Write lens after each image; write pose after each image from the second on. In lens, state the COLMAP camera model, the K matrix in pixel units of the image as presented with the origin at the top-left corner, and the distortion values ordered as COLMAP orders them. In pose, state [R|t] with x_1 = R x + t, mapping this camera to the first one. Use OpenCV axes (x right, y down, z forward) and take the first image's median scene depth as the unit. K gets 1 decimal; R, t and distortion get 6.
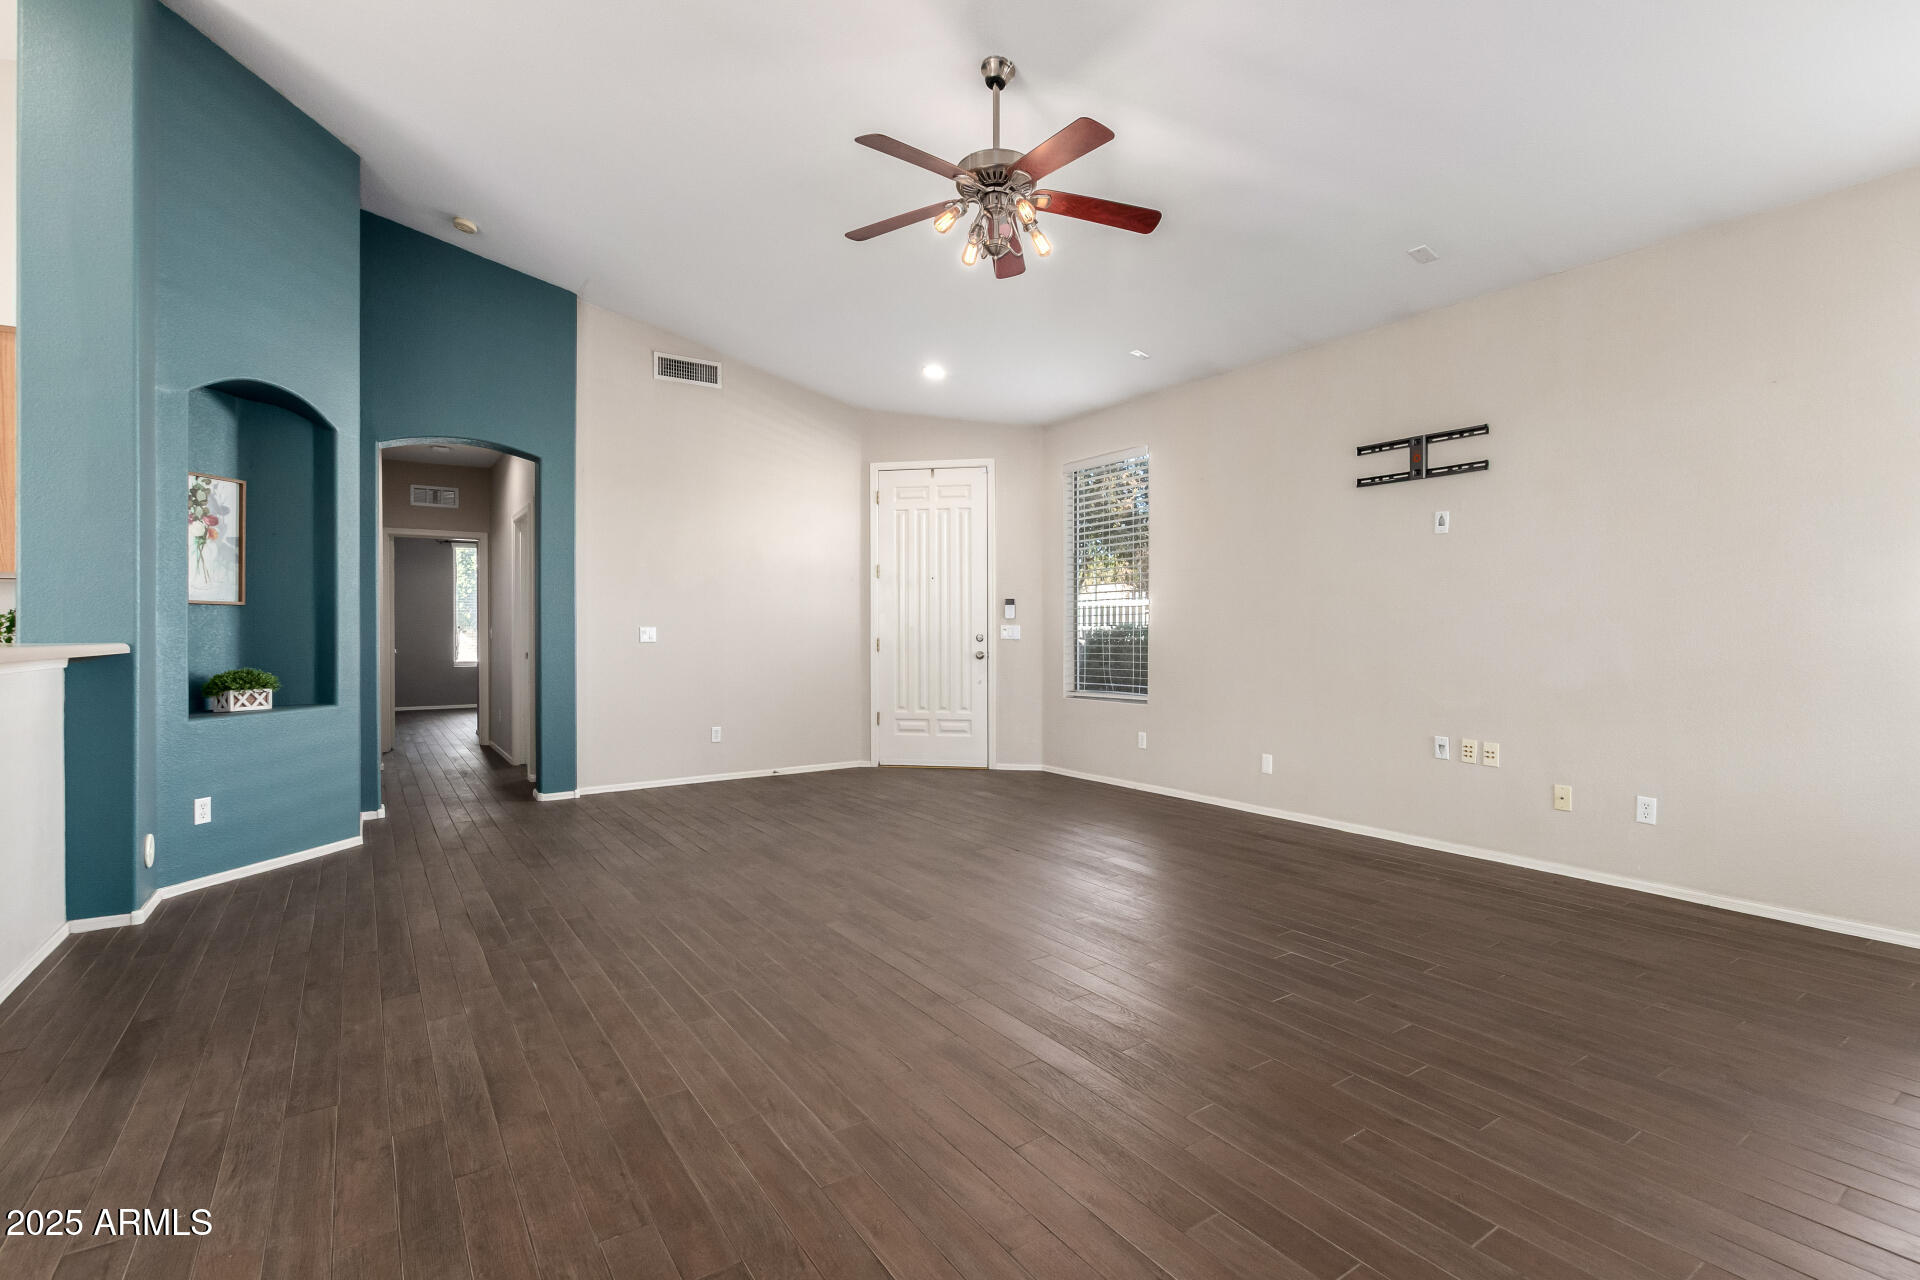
lens RADIAL K [[886.5, 0, 972.9], [0, 886.5, 631.5], [0, 0, 1]] dist [0.006064, -0.003589]
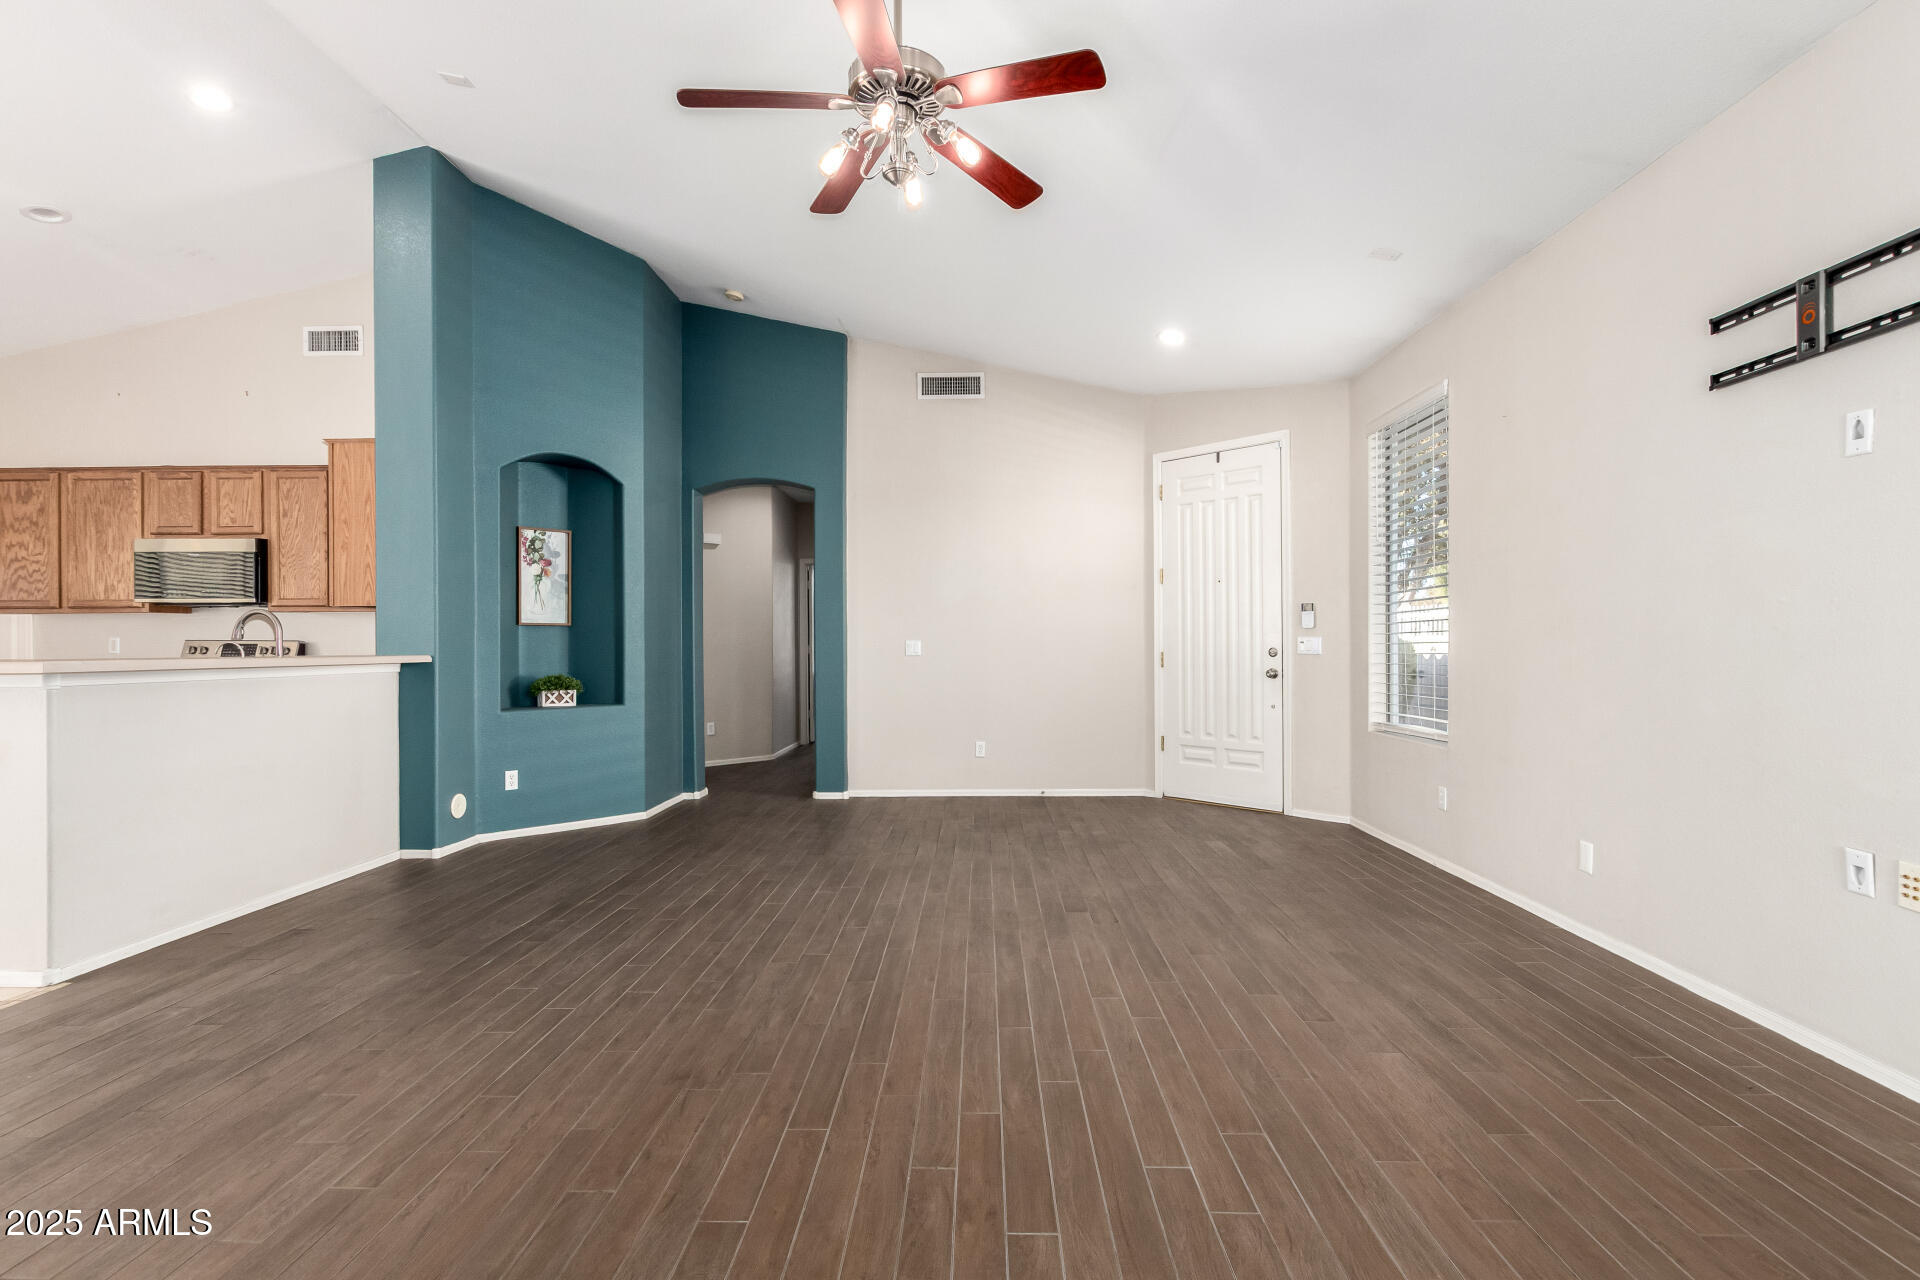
lens RADIAL K [[886.5, 0, 965.3], [0, 886.5, 642.3], [0, 0, 1]] dist [0.006064, -0.003589]
pose [[0.809204, -0.002779, -0.587522, 0.398405], [0.002219, 0.999996, -0.001673, -0.001754], [0.587524, 0.000050, 0.809207, 0.273409]]
